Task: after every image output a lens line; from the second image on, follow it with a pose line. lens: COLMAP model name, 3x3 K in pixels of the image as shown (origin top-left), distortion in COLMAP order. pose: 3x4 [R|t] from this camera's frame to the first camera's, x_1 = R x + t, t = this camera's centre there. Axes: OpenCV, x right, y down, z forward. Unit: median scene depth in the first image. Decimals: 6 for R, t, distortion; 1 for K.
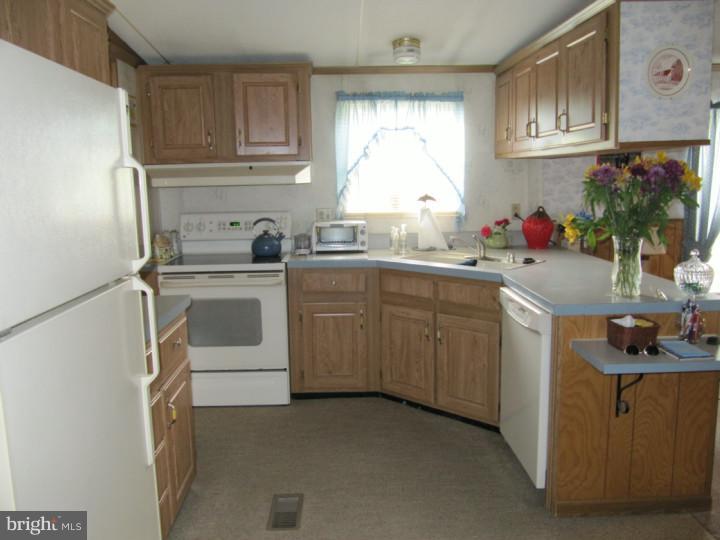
lens RADIAL K [[598.8, 0, 360.0], [0, 598.8, 270.0], [0, 0, 1]] dist [-0.030449, 0.004258]
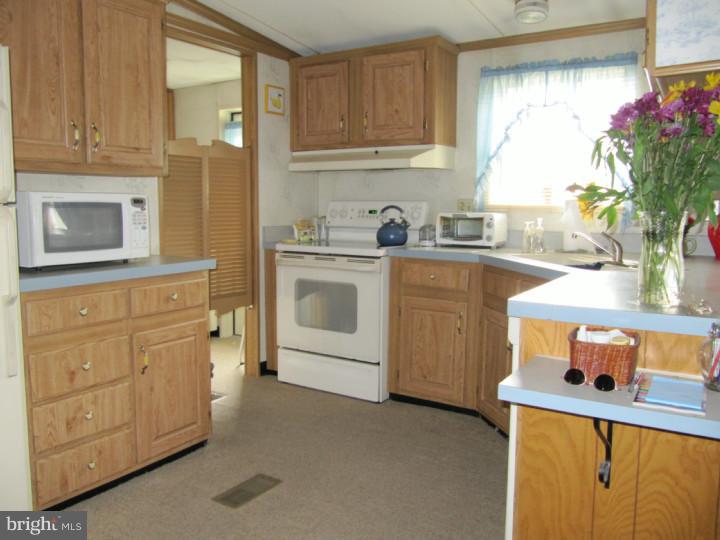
lens RADIAL K [[598.8, 0, 360.0], [0, 598.8, 270.0], [0, 0, 1]] dist [-0.030449, 0.004258]
pose [[0.825249, 0.085192, -0.558307, 0.350784], [-0.107788, 0.994145, -0.007628, 0.029021], [0.554389, 0.066474, 0.829599, 0.190839]]
